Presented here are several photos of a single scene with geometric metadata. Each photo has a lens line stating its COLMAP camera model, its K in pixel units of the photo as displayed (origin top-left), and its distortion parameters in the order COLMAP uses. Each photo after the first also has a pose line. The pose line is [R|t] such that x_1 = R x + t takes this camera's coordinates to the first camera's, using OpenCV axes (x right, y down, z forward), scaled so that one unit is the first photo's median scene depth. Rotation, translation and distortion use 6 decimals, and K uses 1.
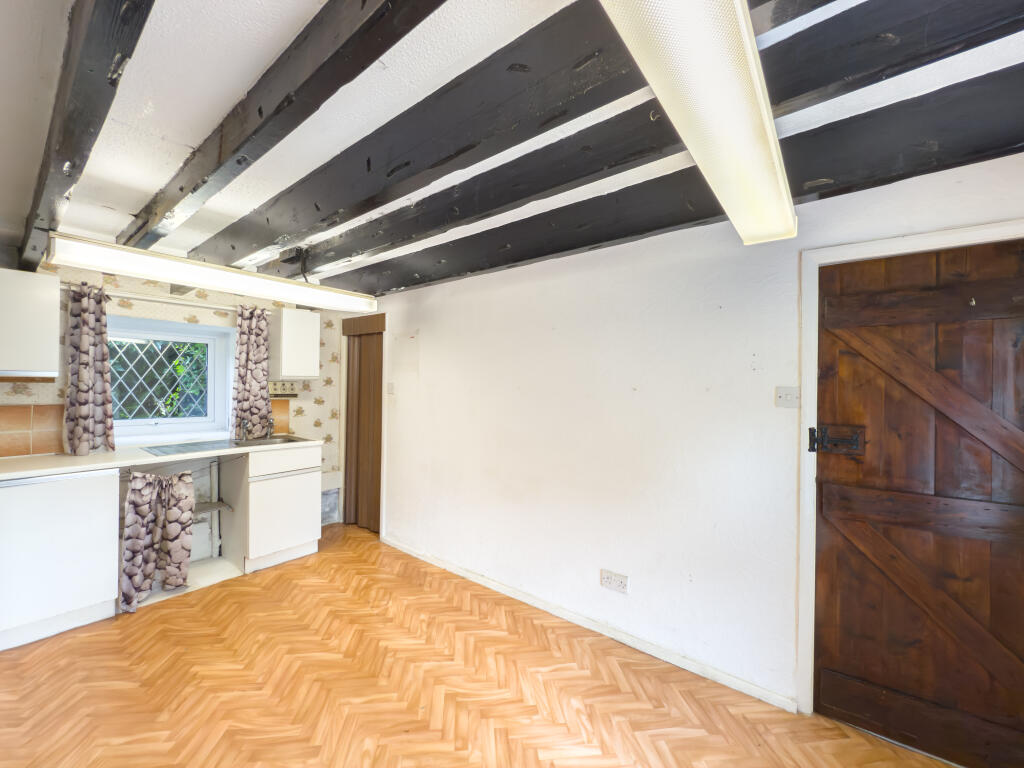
lens RADIAL K [[417.7, 0, 510.8], [0, 417.7, 377.4], [0, 0, 1]] dist [0.000261, -0.000073]
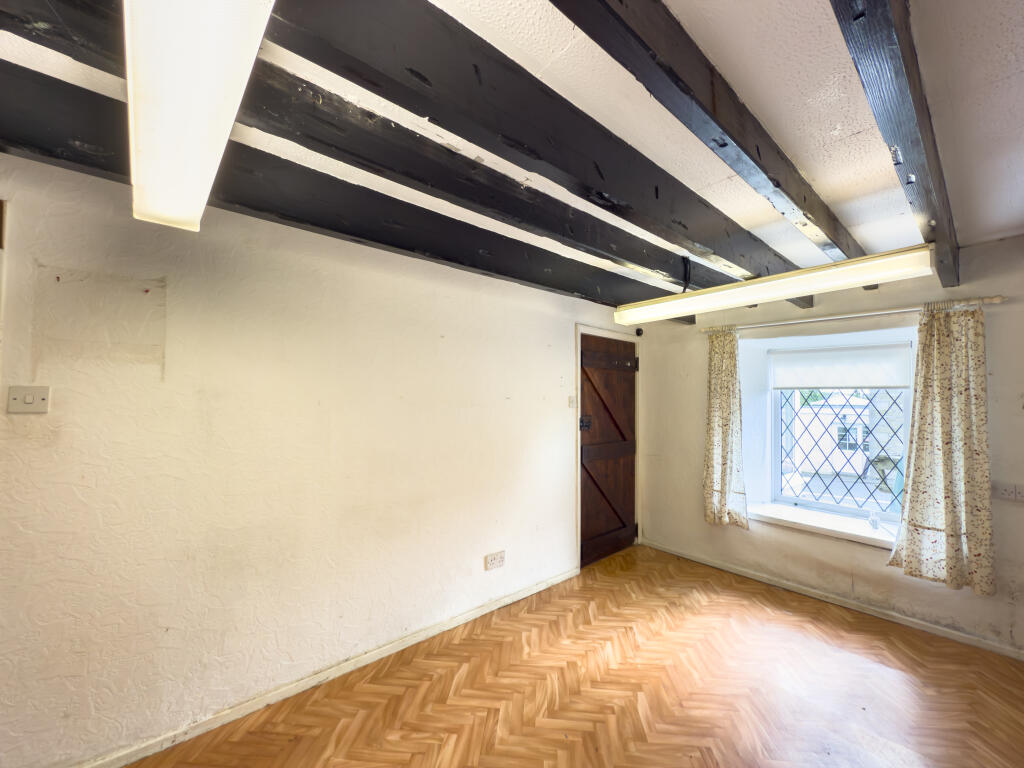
lens RADIAL K [[414.1, 0, 514.3], [0, 414.1, 382.6], [0, 0, 1]] dist [-0.000805, -0.000041]
pose [[0.174766, 0.023592, 0.984327, -1.008298], [-0.029874, 0.999380, -0.018649, 0.000550], [-0.984157, -0.026146, 0.175363, 0.827629]]
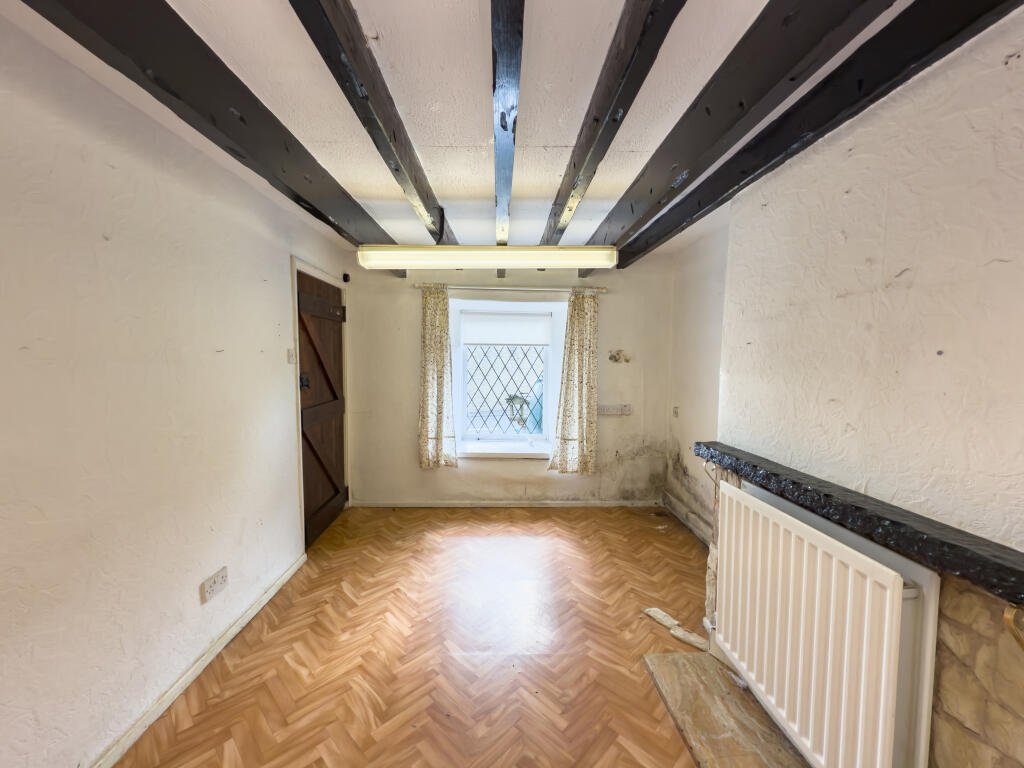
lens RADIAL K [[414.1, 0, 514.3], [0, 414.1, 382.6], [0, 0, 1]] dist [-0.000805, -0.000041]
pose [[-0.647491, -0.069158, 0.758929, -0.805254], [-0.036698, 0.997548, 0.059593, 0.018114], [-0.761189, 0.010735, -0.648441, 1.183039]]
